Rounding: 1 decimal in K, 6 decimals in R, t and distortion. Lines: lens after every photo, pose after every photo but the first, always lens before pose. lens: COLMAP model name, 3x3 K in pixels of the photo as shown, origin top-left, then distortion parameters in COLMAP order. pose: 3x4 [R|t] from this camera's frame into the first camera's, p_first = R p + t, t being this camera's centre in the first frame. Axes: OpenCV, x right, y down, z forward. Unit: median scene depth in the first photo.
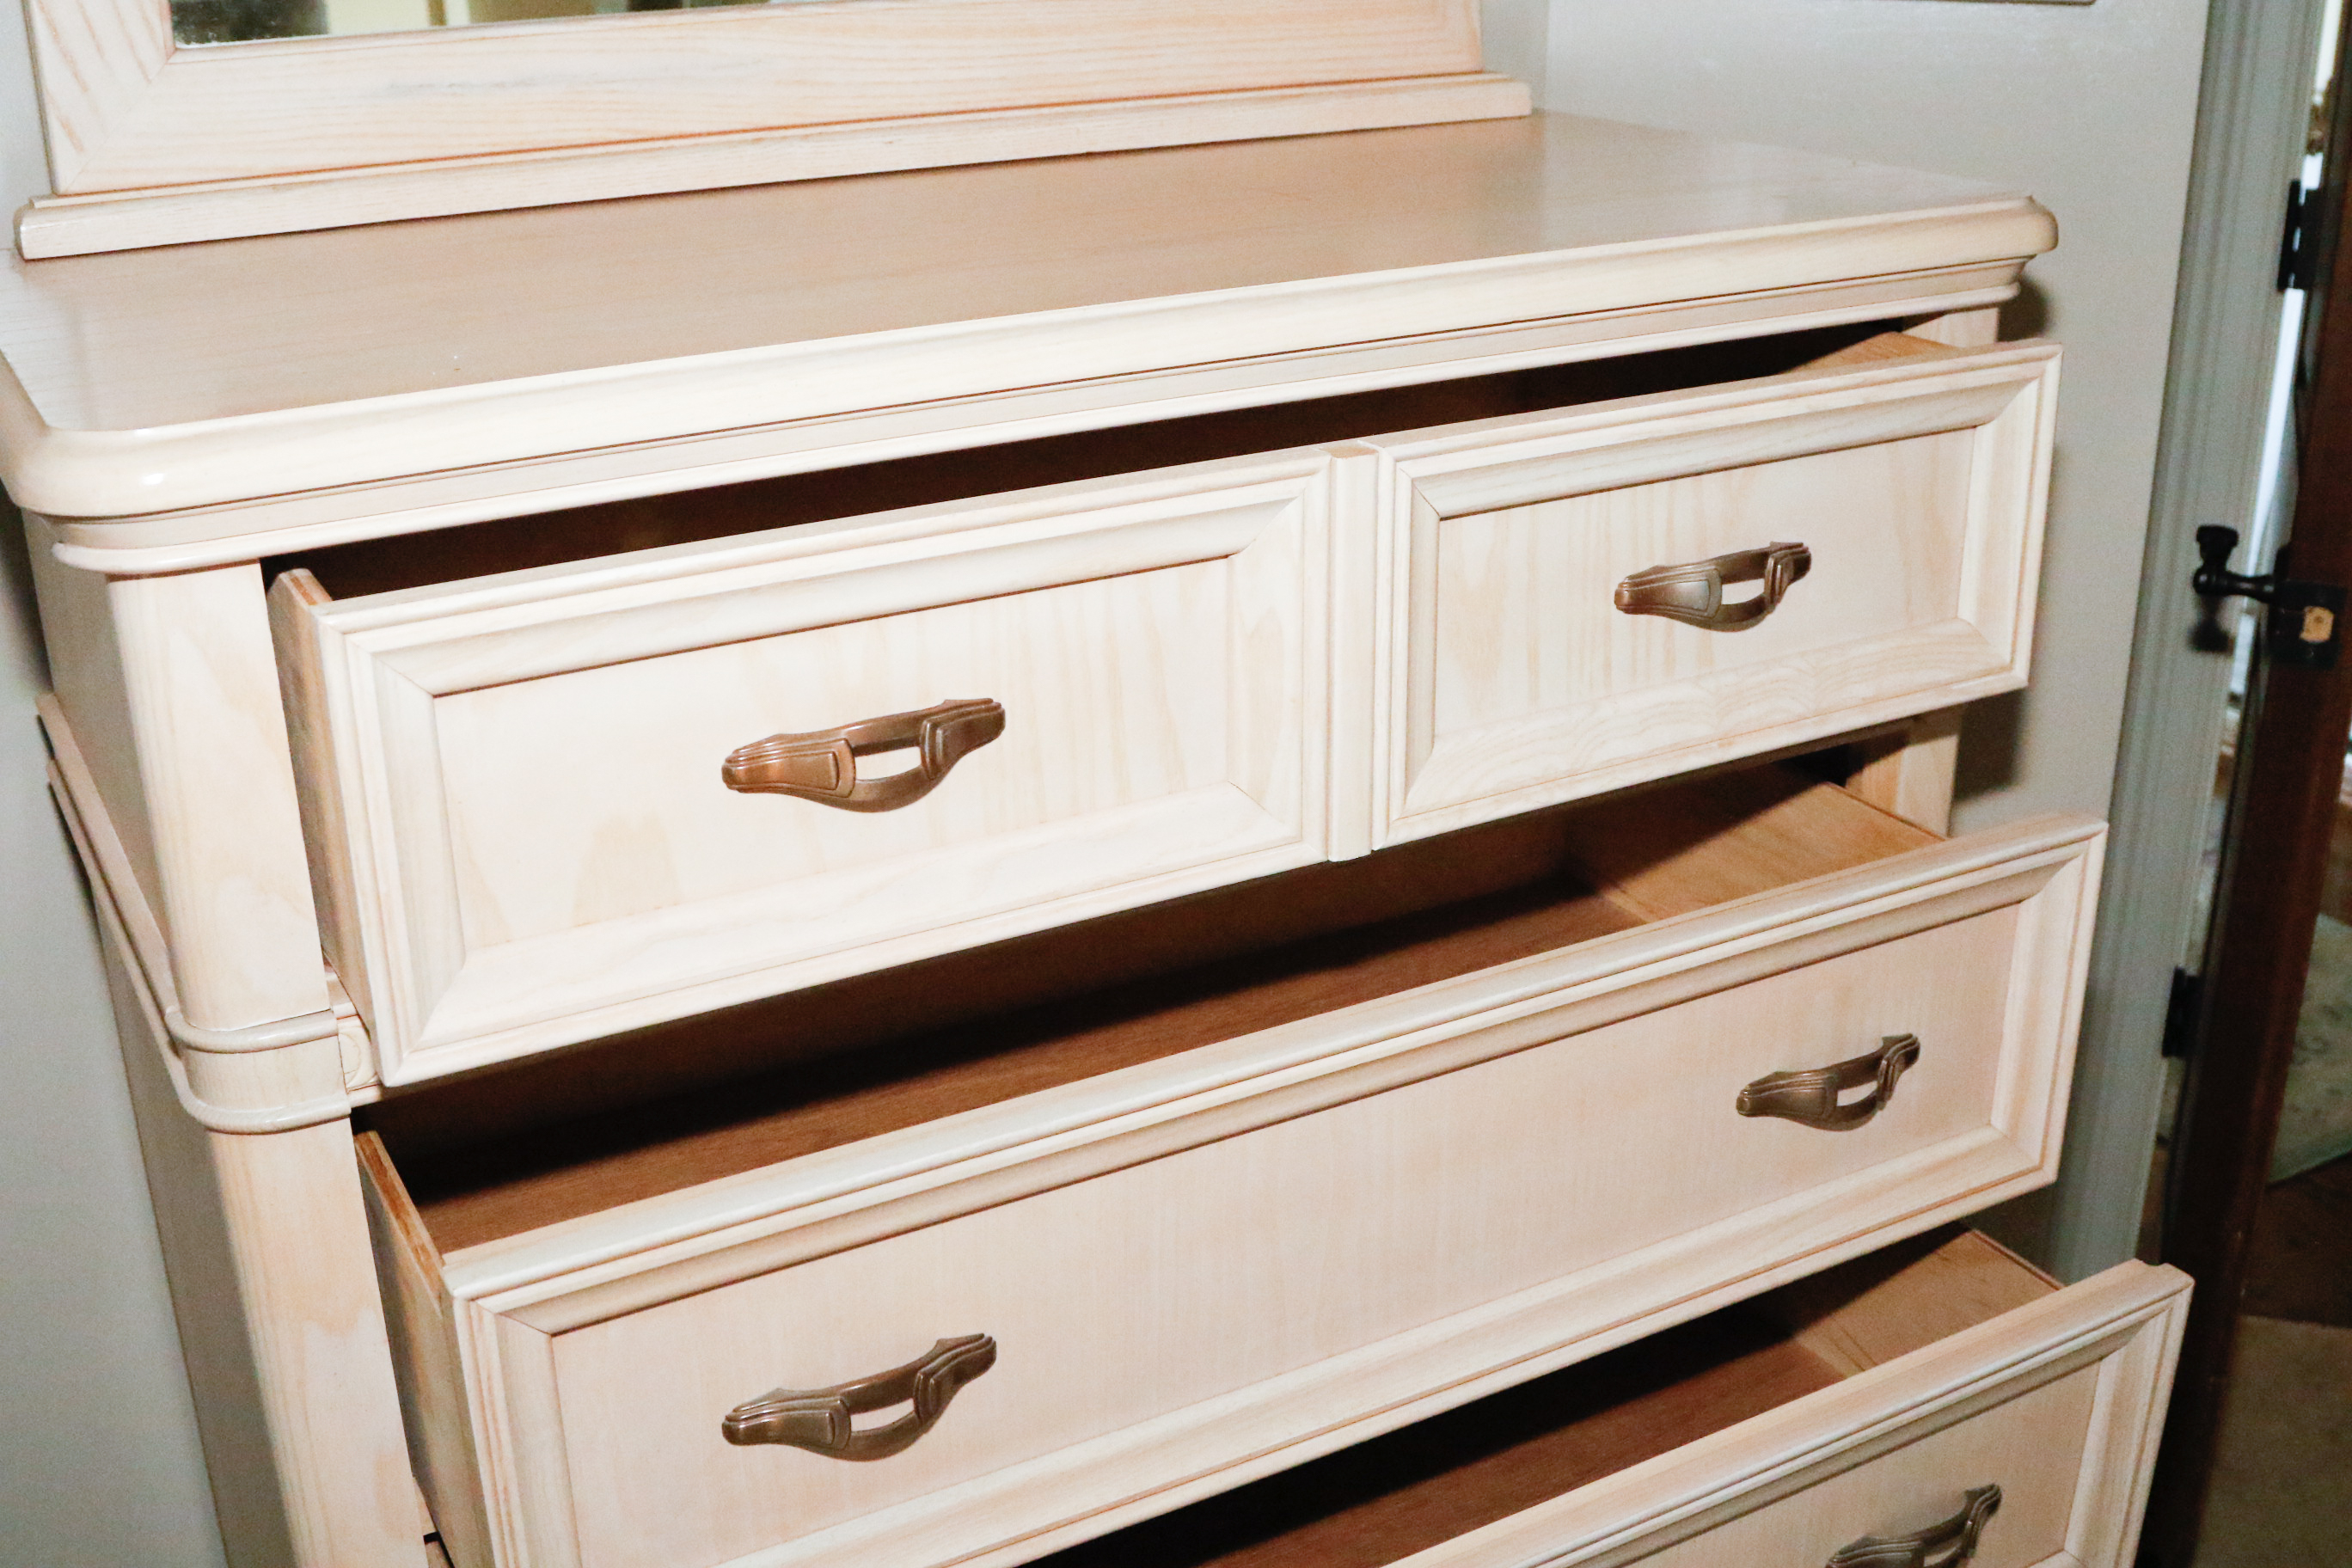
lens RADIAL K [[2569.6, 0, 1182.6], [0, 2569.6, 802.2], [0, 0, 1]] dist [-0.103532, 0.000000]
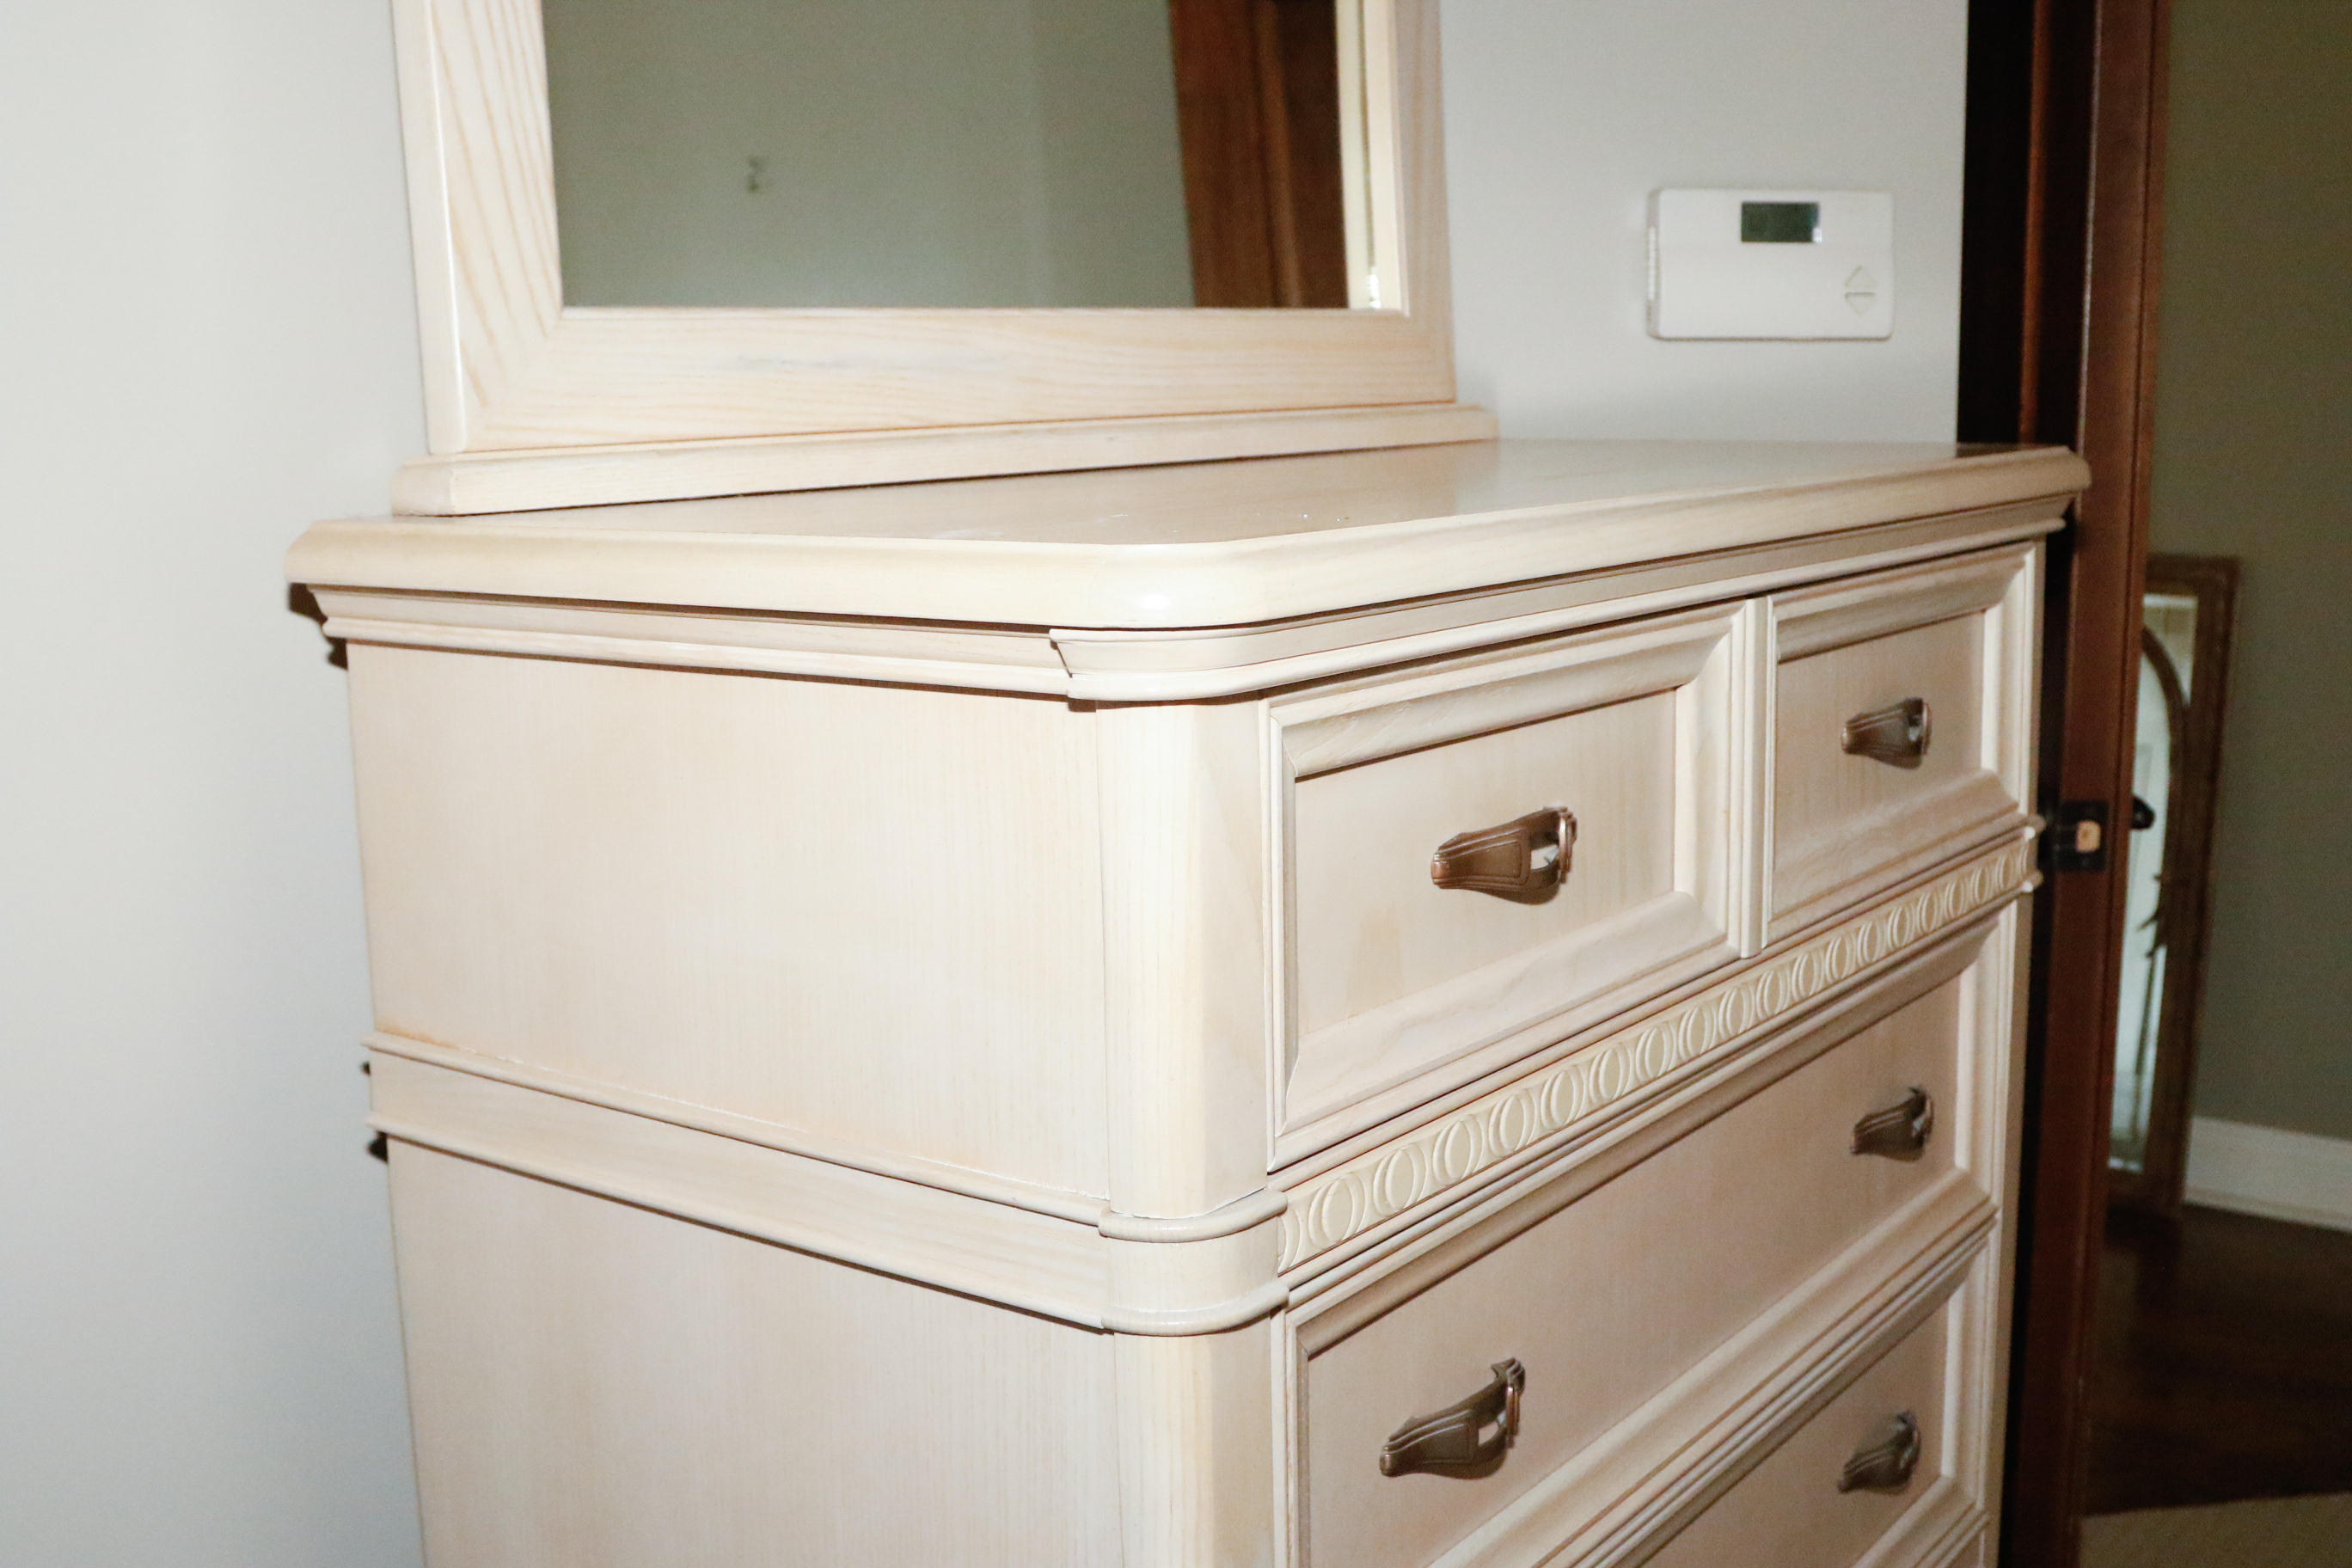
lens RADIAL K [[2569.6, 0, 1187.5], [0, 2569.6, 791.2], [0, 0, 1]] dist [-0.103532, 0.000000]
pose [[0.908773, -0.068253, 0.411671, -0.600057], [0.156017, 0.970560, -0.183499, 0.087900], [-0.387027, 0.230987, 0.892667, 0.101769]]
